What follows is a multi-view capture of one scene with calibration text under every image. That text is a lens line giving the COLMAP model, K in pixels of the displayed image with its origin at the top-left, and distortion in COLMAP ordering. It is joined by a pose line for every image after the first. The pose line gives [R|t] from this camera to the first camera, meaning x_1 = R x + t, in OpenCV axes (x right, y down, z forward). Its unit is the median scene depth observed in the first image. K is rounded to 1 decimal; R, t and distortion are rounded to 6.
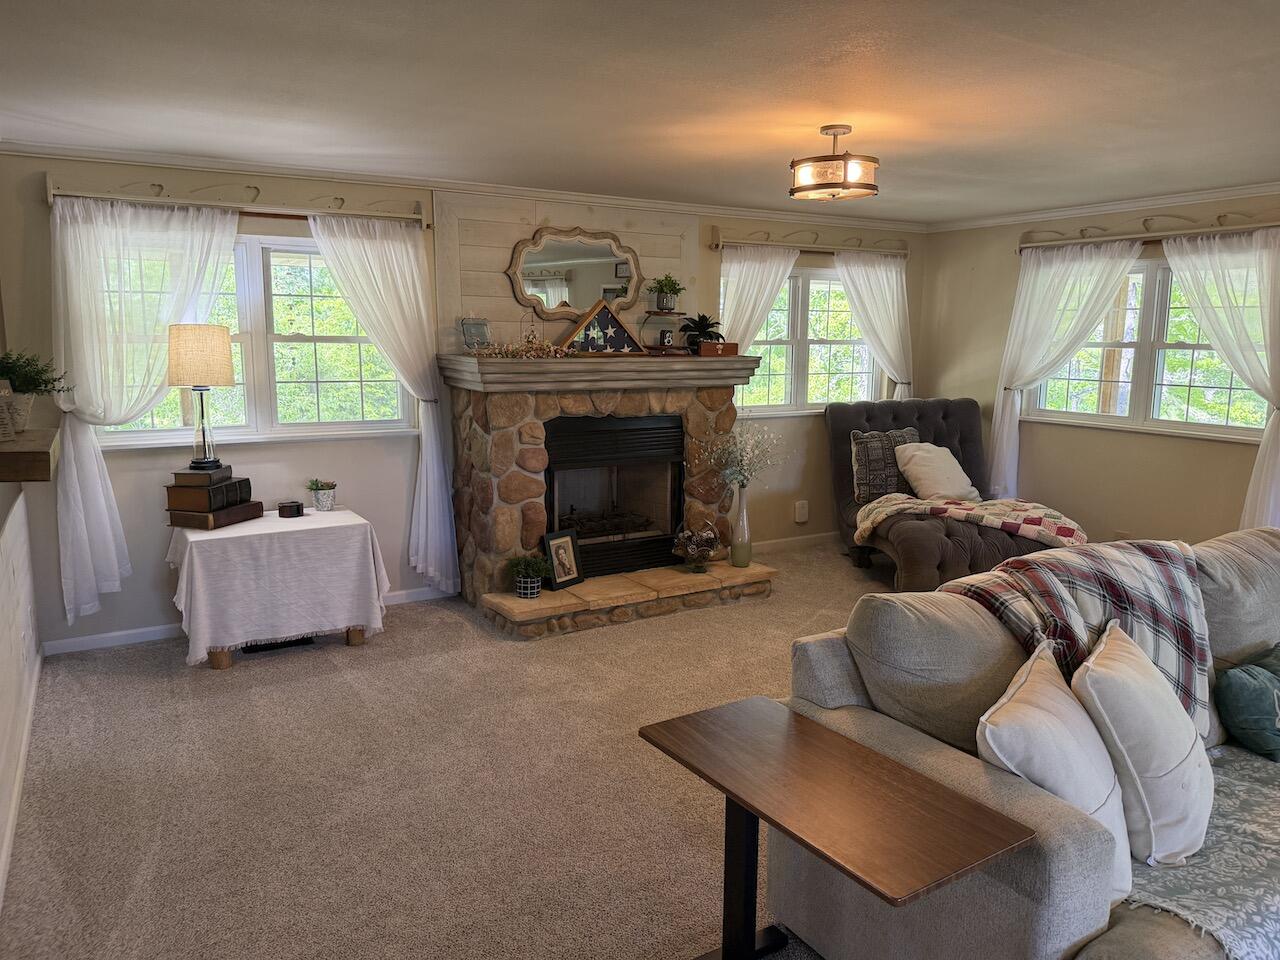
lens RADIAL K [[901.9, 0, 646.5], [0, 901.9, 495.5], [0, 0, 1]] dist [0.059544, -0.083025]
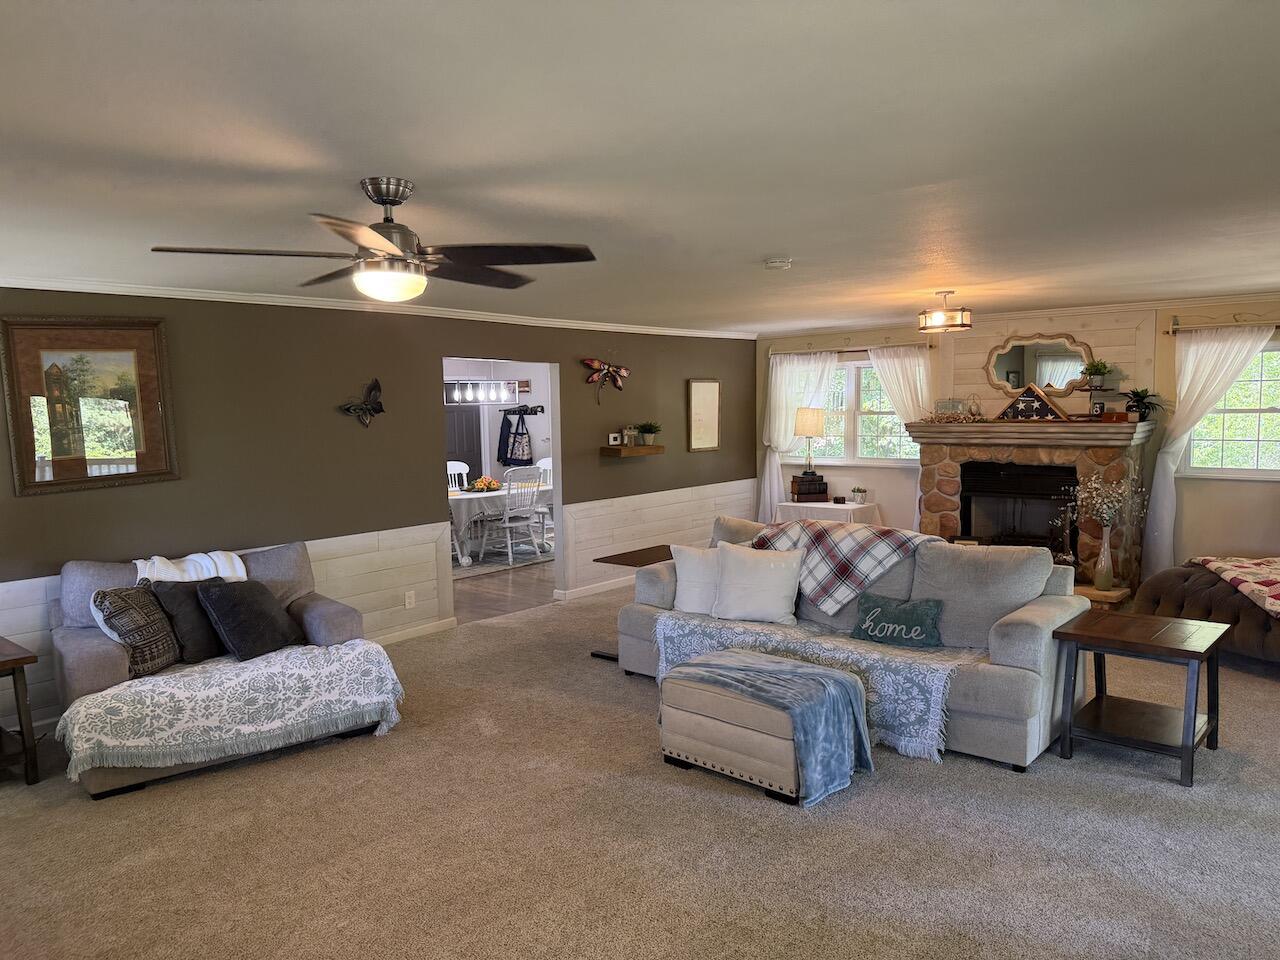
lens RADIAL K [[901.9, 0, 612.3], [0, 901.9, 481.7], [0, 0, 1]] dist [0.059544, -0.083025]
pose [[0.293182, 0.068128, -0.953626, 1.218349], [-0.145899, 0.988963, 0.025797, -0.002761], [0.944859, 0.131570, 0.299886, -0.042360]]
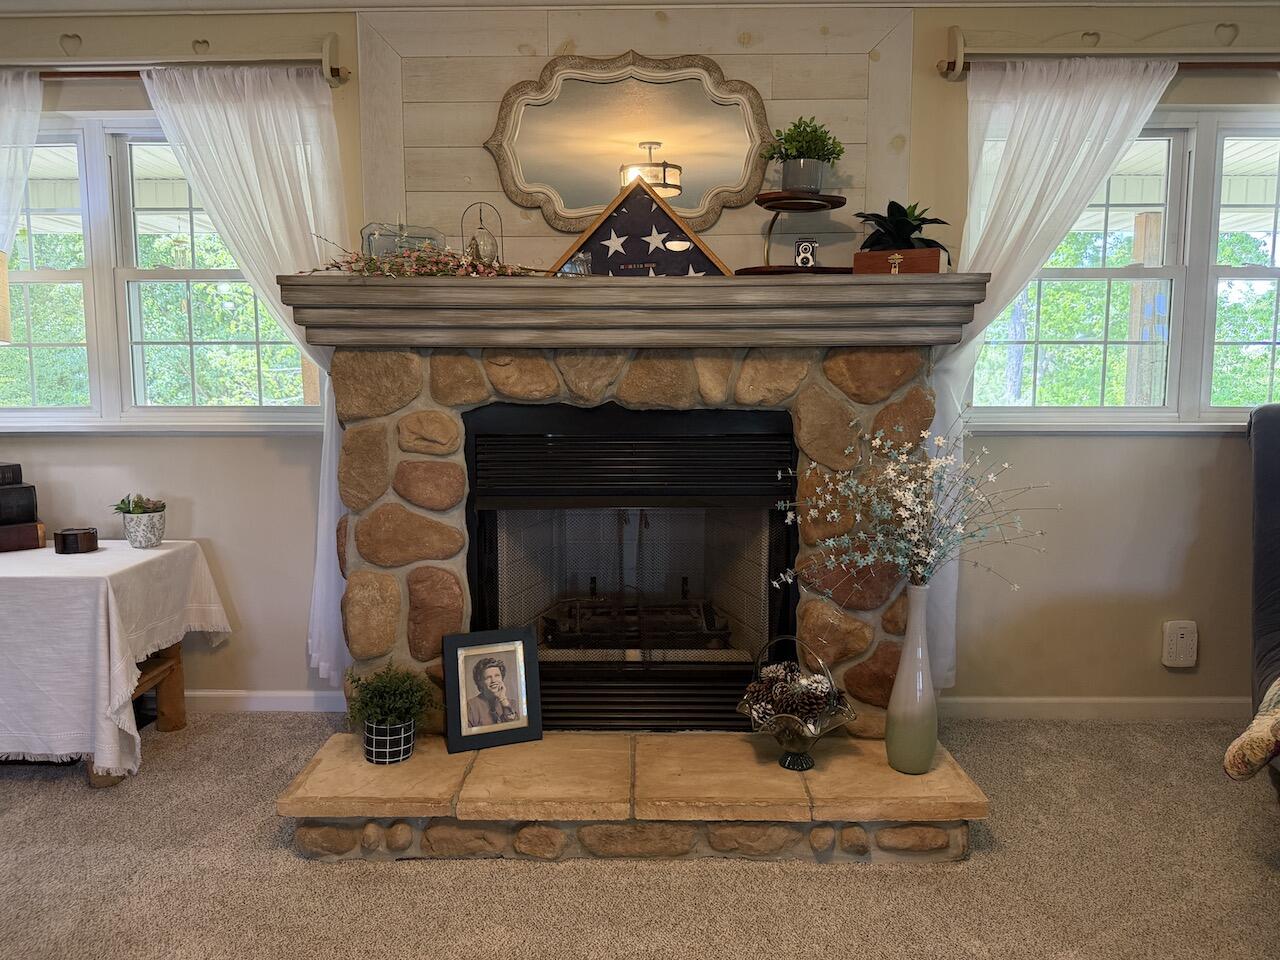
lens RADIAL K [[901.9, 0, 639.8], [0, 901.9, 479.6], [0, 0, 1]] dist [0.059544, -0.083025]
pose [[0.848491, 0.055460, -0.526296, 0.239090], [-0.085083, 0.995853, -0.032229, -0.035629], [0.522326, 0.072125, 0.849690, 0.624238]]
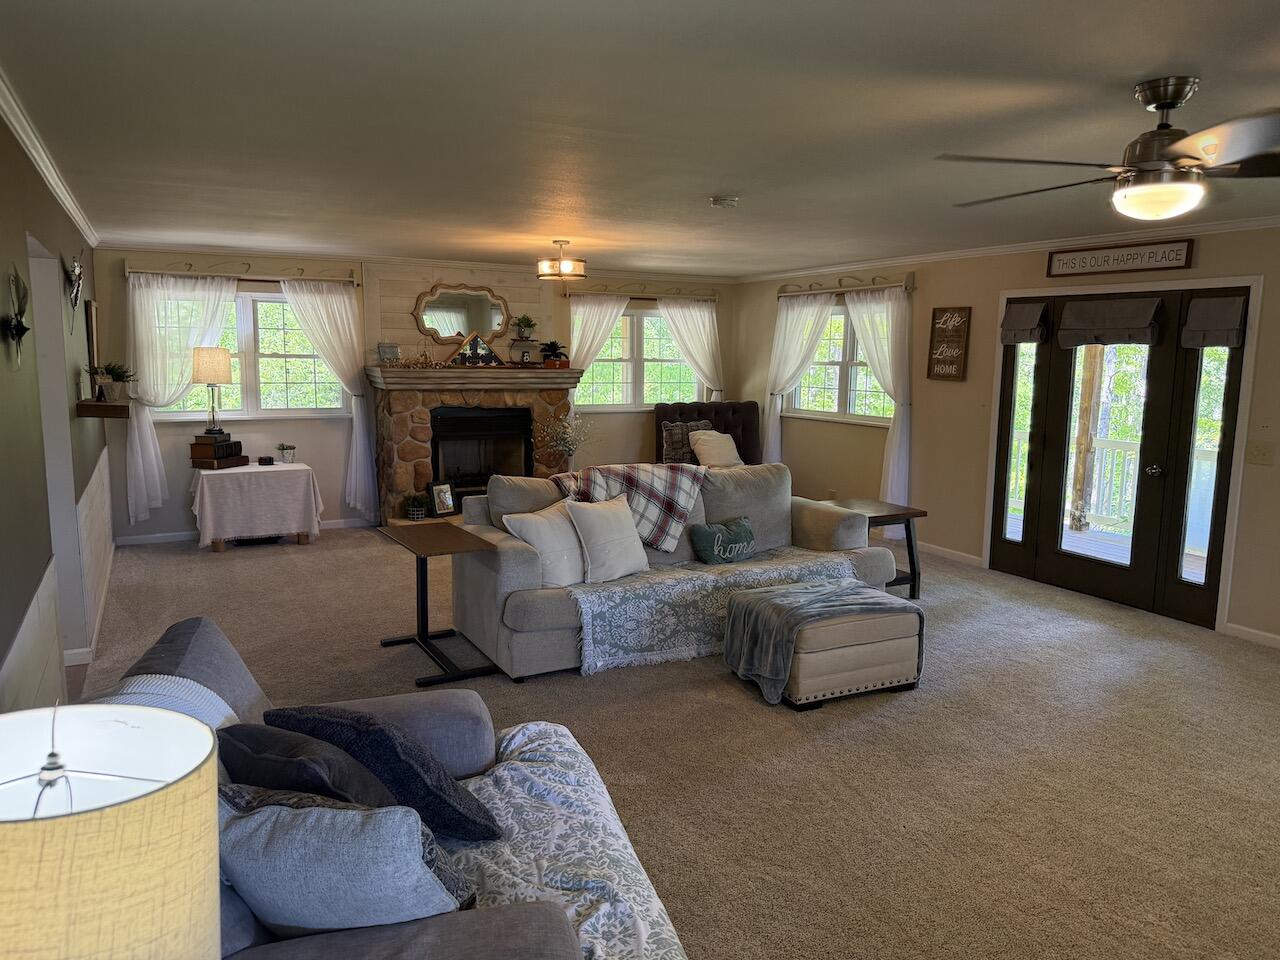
lens RADIAL K [[901.9, 0, 649.0], [0, 901.9, 495.5], [0, 0, 1]] dist [0.059544, -0.083025]
pose [[0.998841, 0.011791, -0.046674, 0.339563], [-0.012681, 0.999743, -0.018811, 0.091462], [0.046441, 0.019381, 0.998733, -0.542763]]
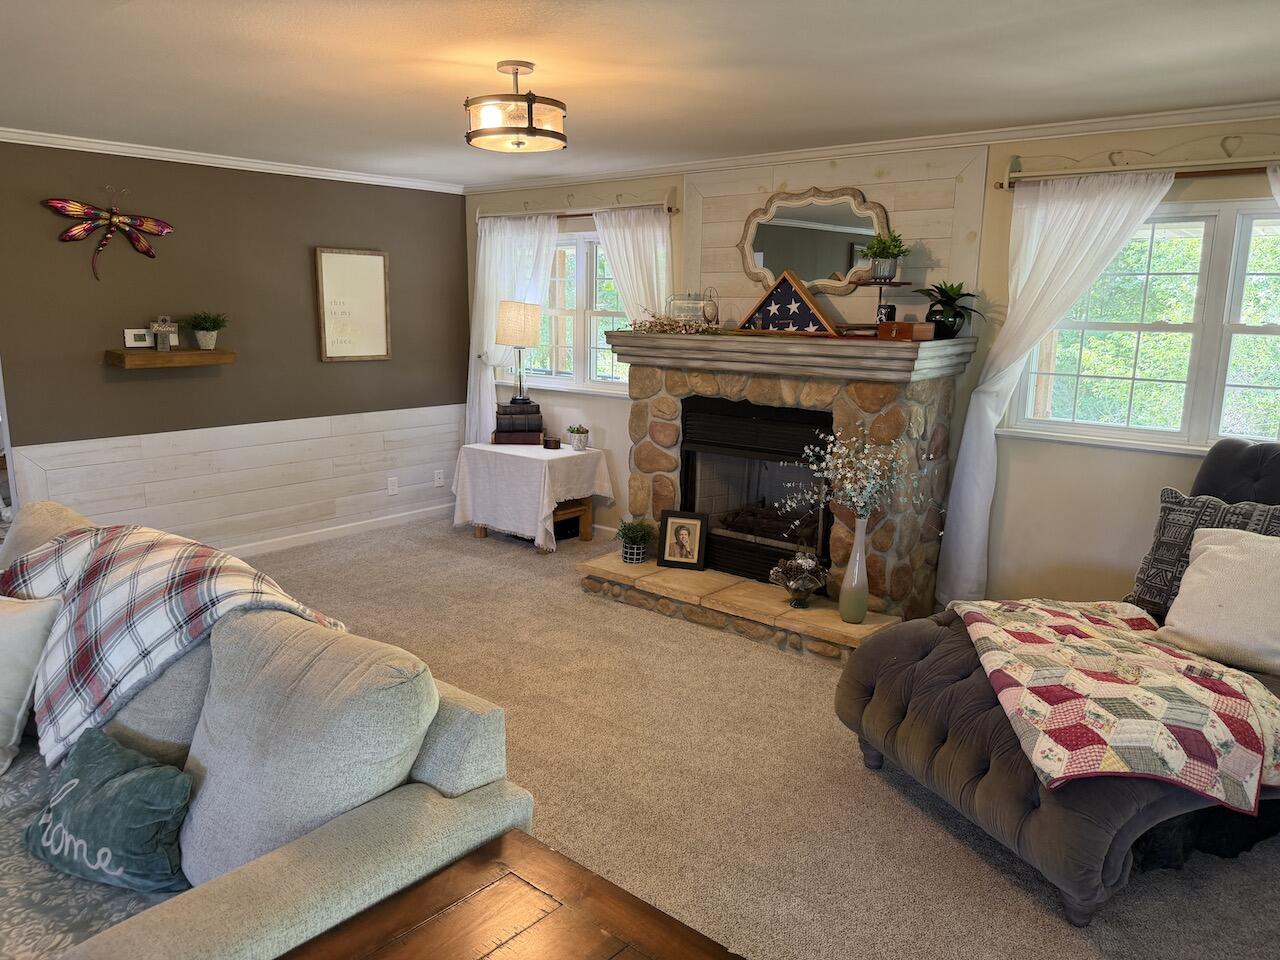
lens RADIAL K [[901.9, 0, 627.0], [0, 901.9, 501.7], [0, 0, 1]] dist [0.059544, -0.083025]
pose [[0.317543, 0.201525, -0.926582, 0.808723], [-0.178568, 0.972382, 0.150291, -0.109597], [0.931279, 0.117734, 0.344759, 0.615793]]
